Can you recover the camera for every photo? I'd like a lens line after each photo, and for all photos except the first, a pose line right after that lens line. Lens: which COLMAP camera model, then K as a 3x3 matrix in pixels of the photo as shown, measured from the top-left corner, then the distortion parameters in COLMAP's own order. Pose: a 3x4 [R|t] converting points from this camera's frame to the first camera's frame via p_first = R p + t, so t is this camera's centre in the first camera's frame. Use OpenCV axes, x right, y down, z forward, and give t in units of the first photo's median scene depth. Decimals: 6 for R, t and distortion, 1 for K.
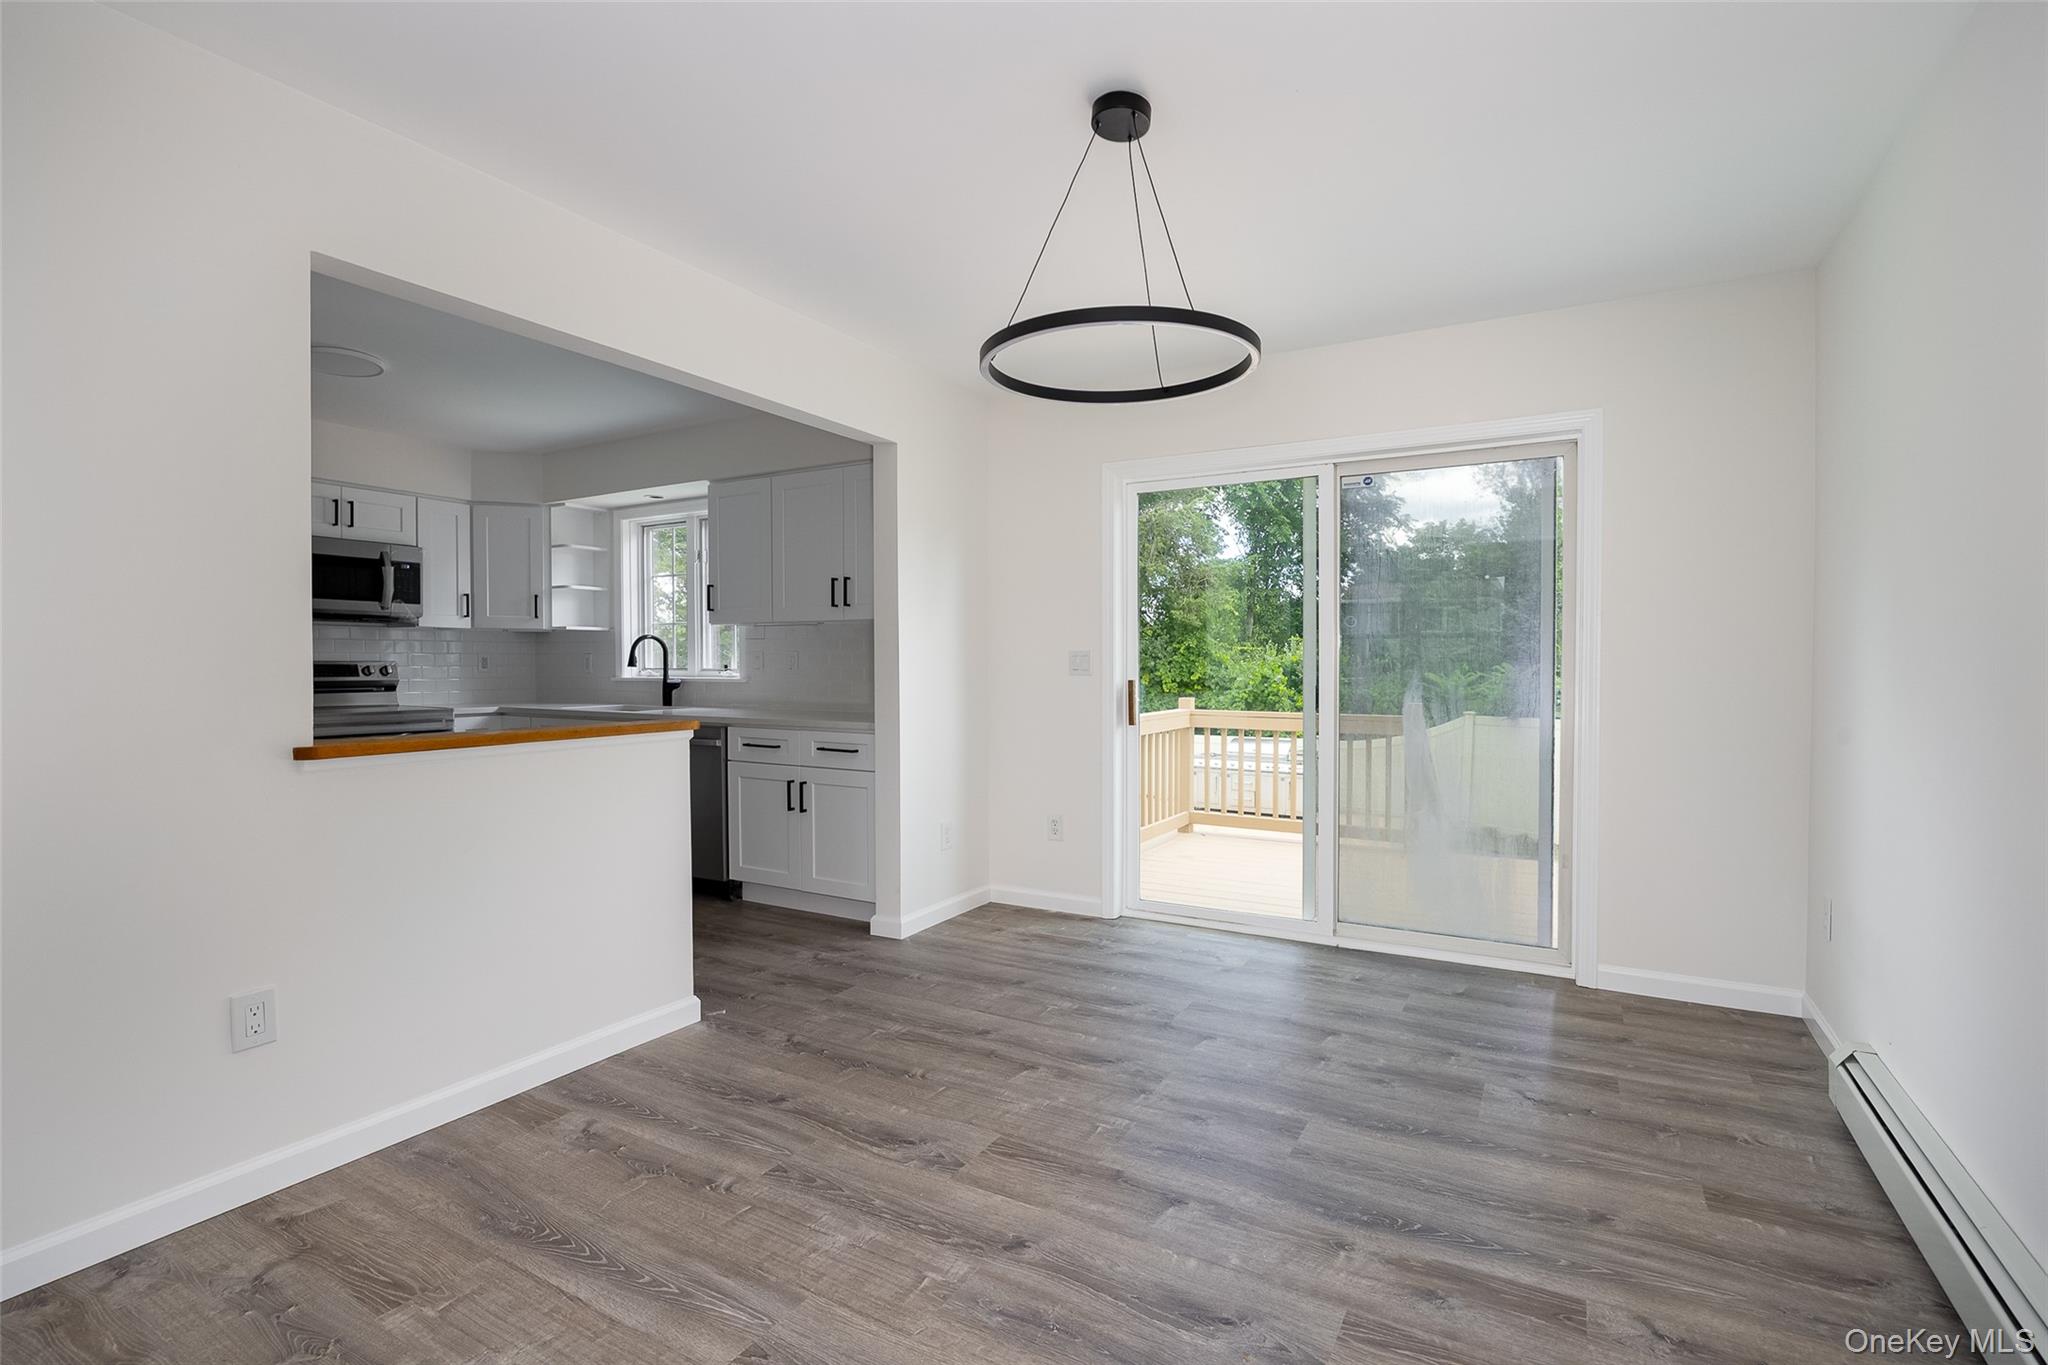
lens RADIAL K [[940.3, 0, 1063.0], [0, 940.3, 688.5], [0, 0, 1]] dist [-0.024700, -0.000784]
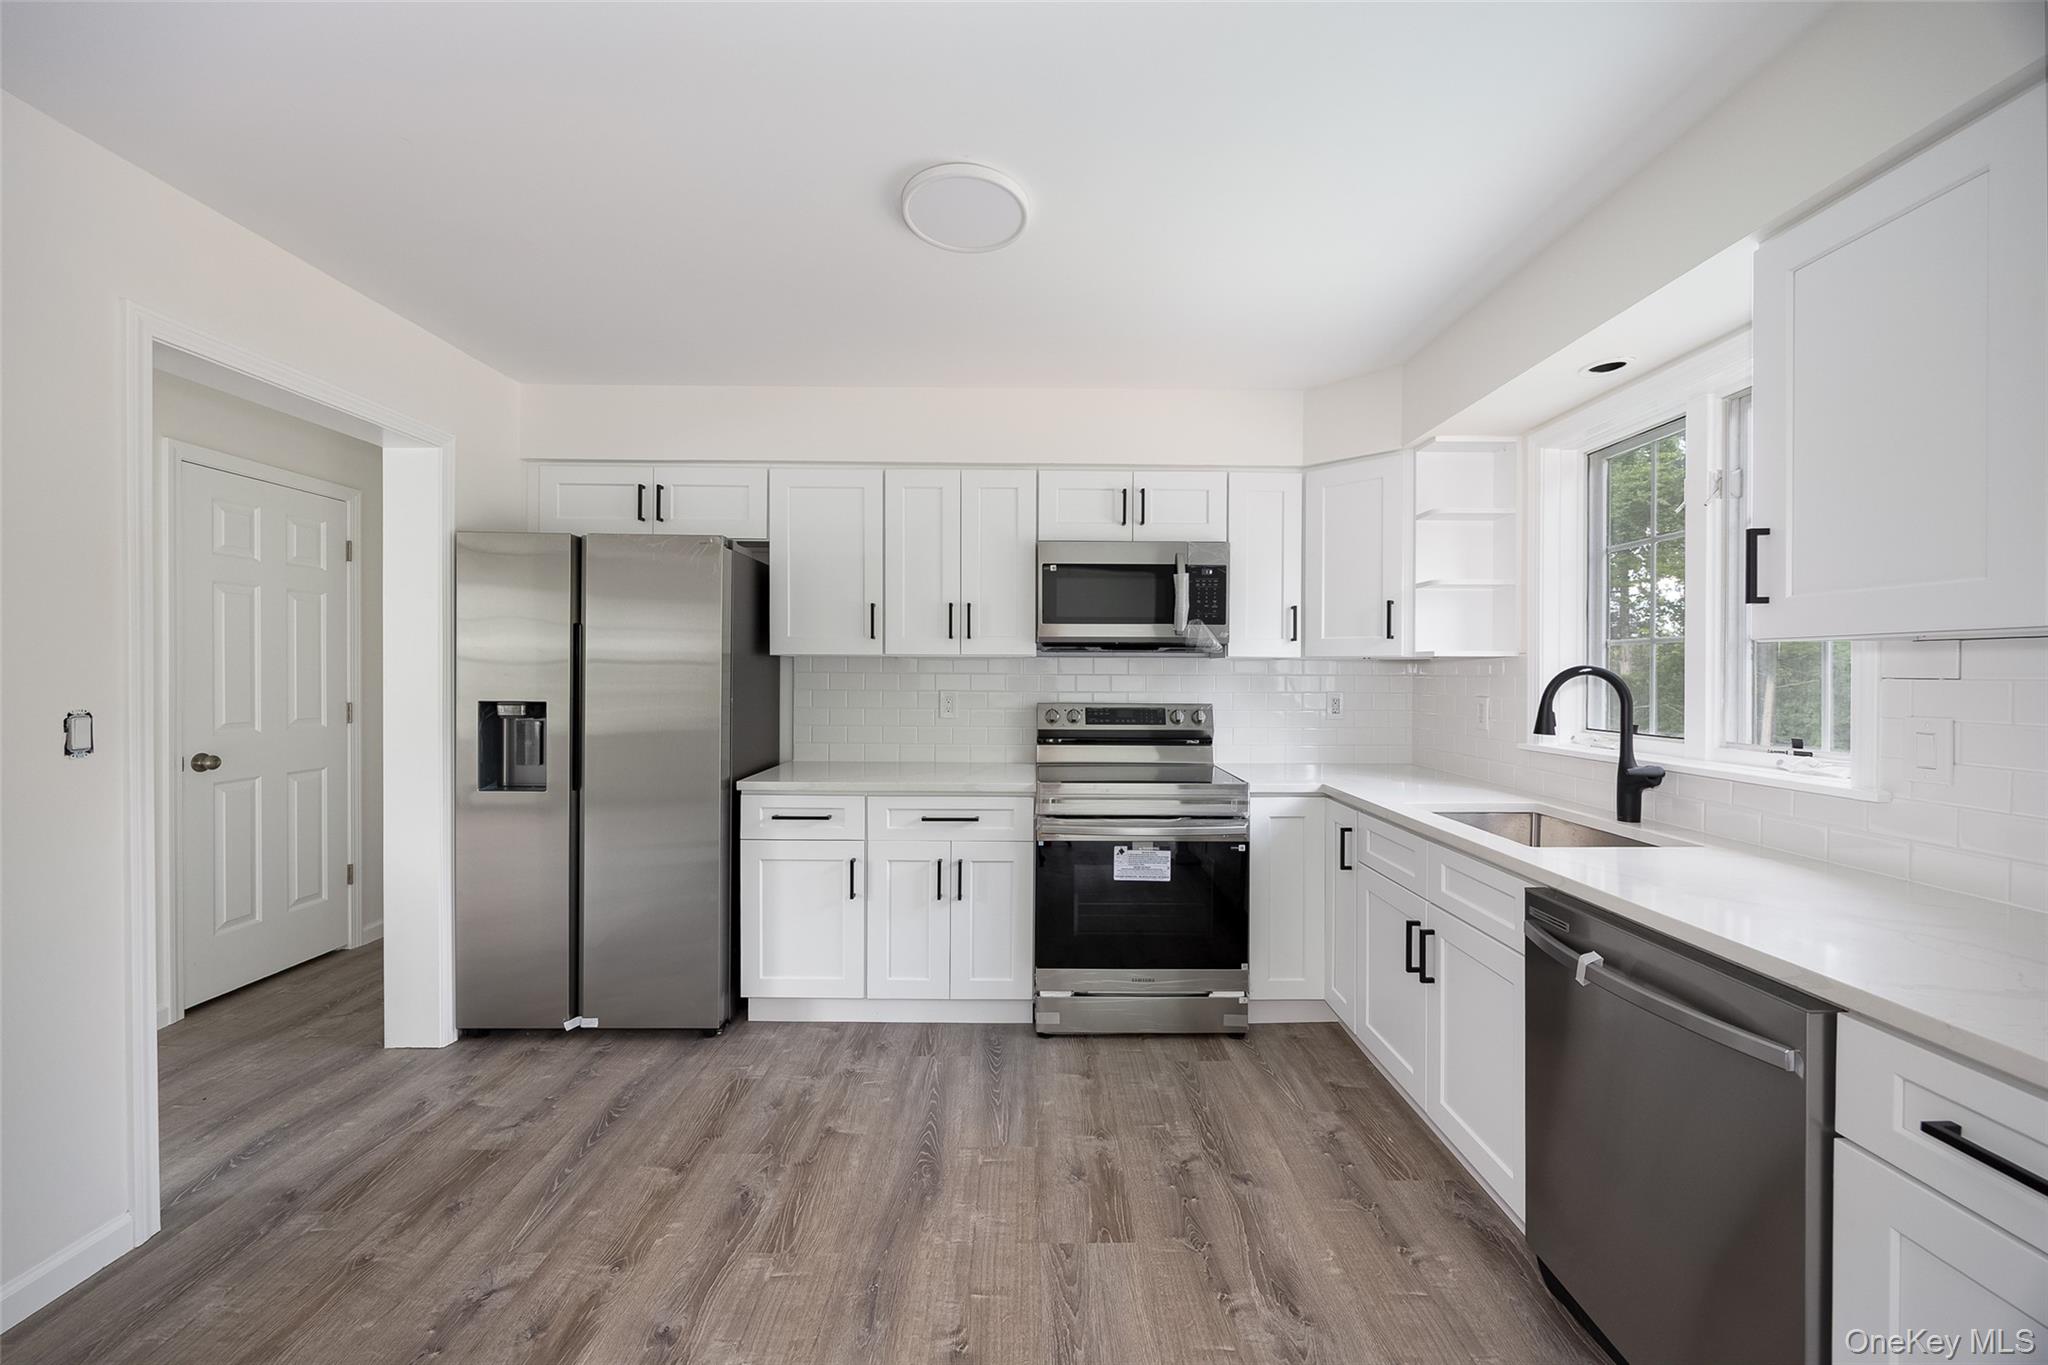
lens RADIAL K [[801.9, 0, 1036.5], [0, 801.9, 679.2], [0, 0, 1]] dist [-0.007070, 0.001077]
pose [[0.477003, 0.008504, -0.878860, -0.321406], [-0.027798, 0.999599, -0.005415, -0.059499], [0.878462, 0.027013, 0.477048, 0.820757]]
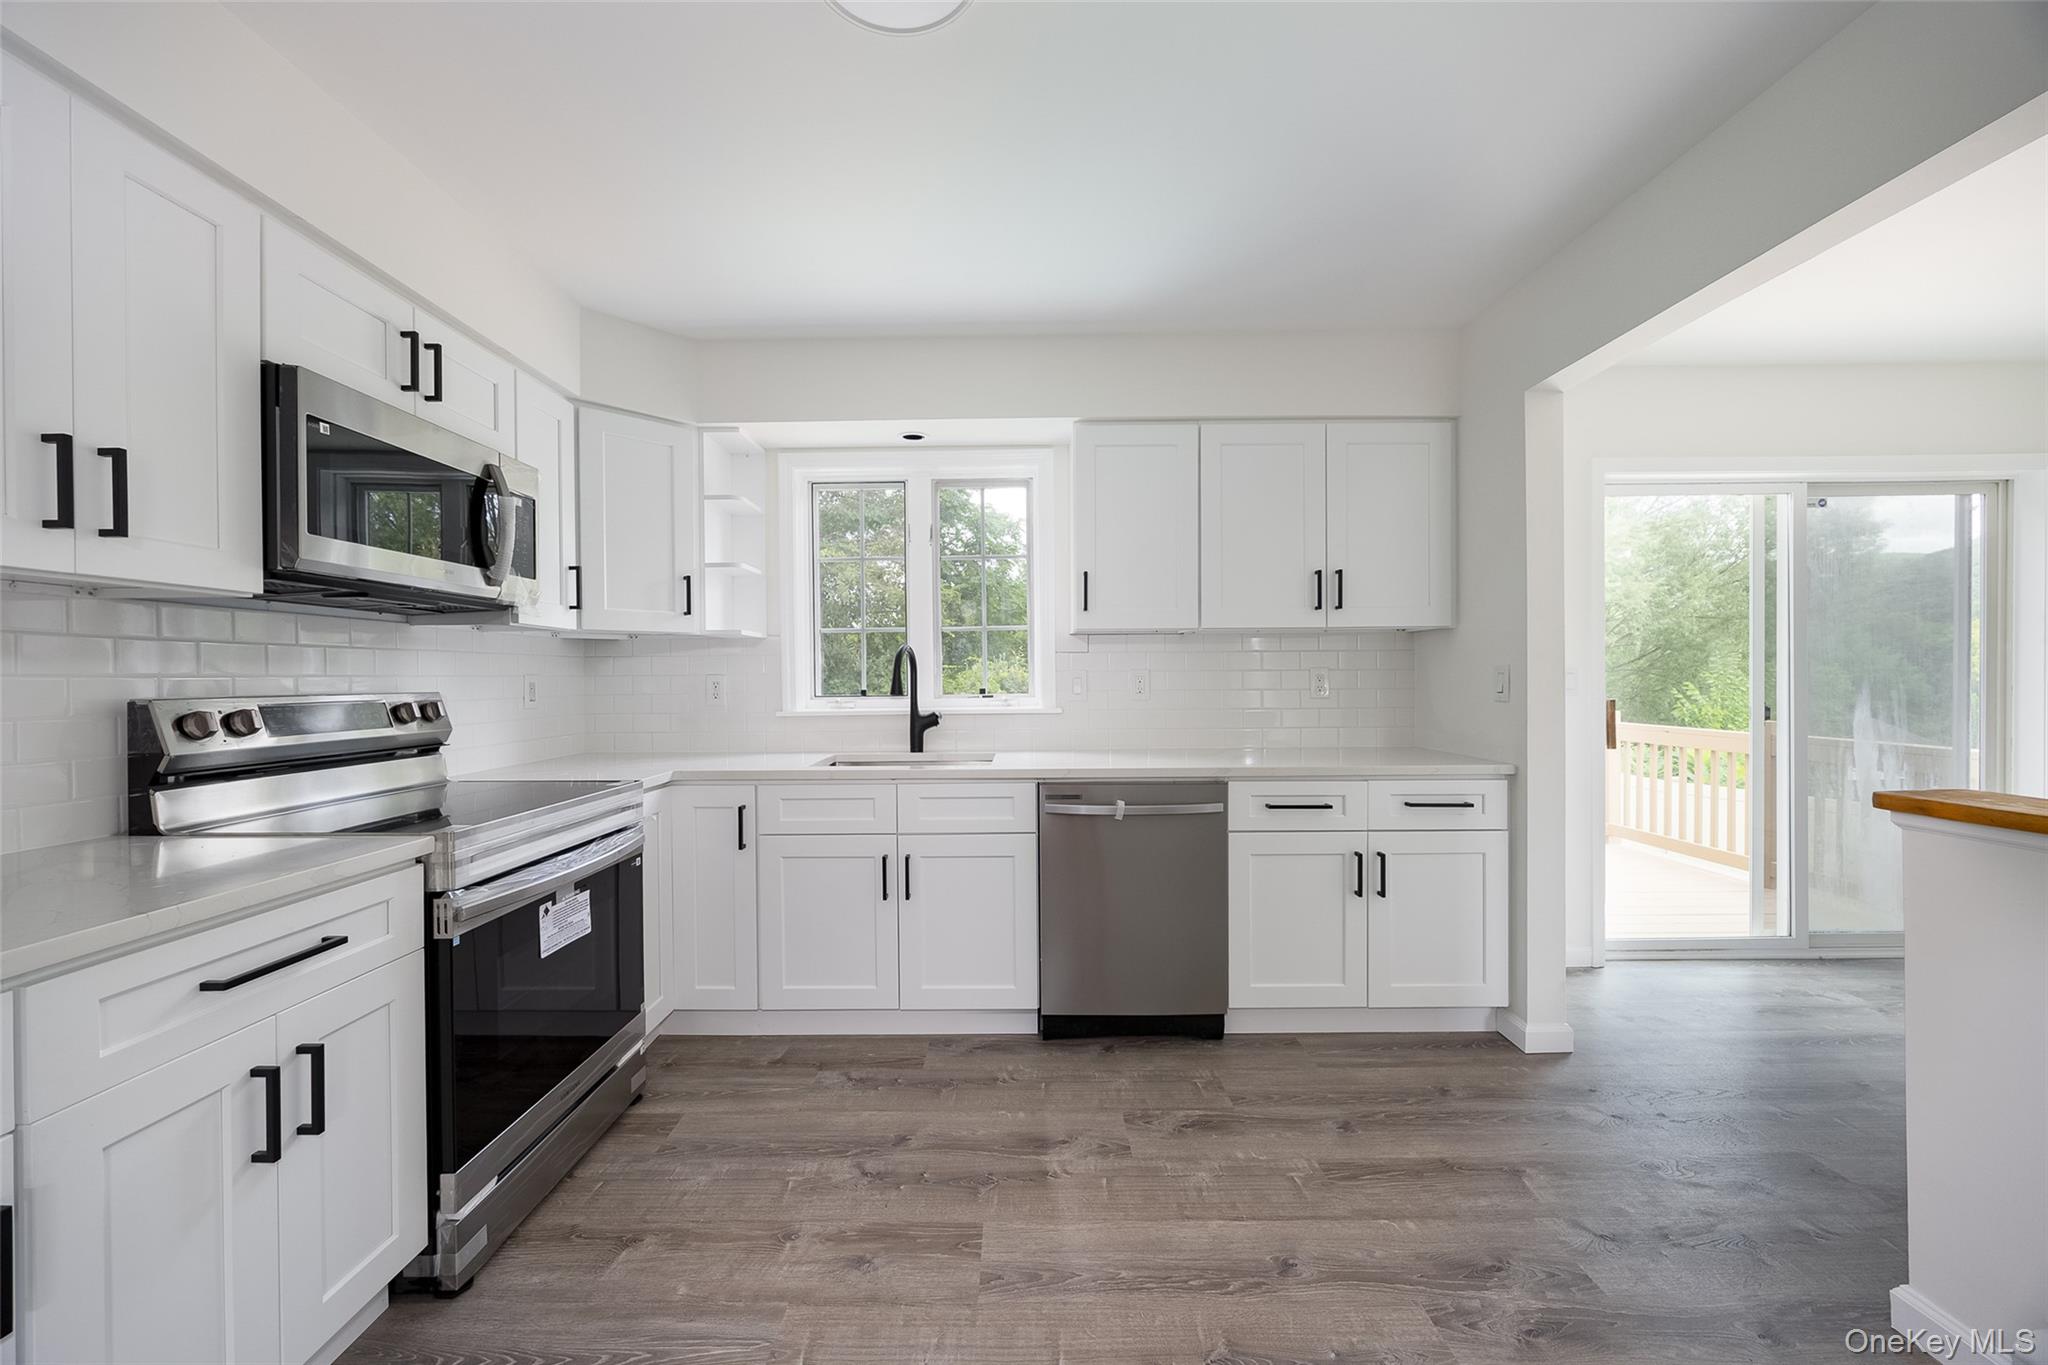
lens RADIAL K [[801.9, 0, 1000.3], [0, 801.9, 678.2], [0, 0, 1]] dist [-0.007070, 0.001077]
pose [[0.879780, -0.009804, 0.475279, -0.932162], [0.023263, 0.999477, -0.022446, -0.029041], [-0.474811, 0.030804, 0.879549, 0.687381]]
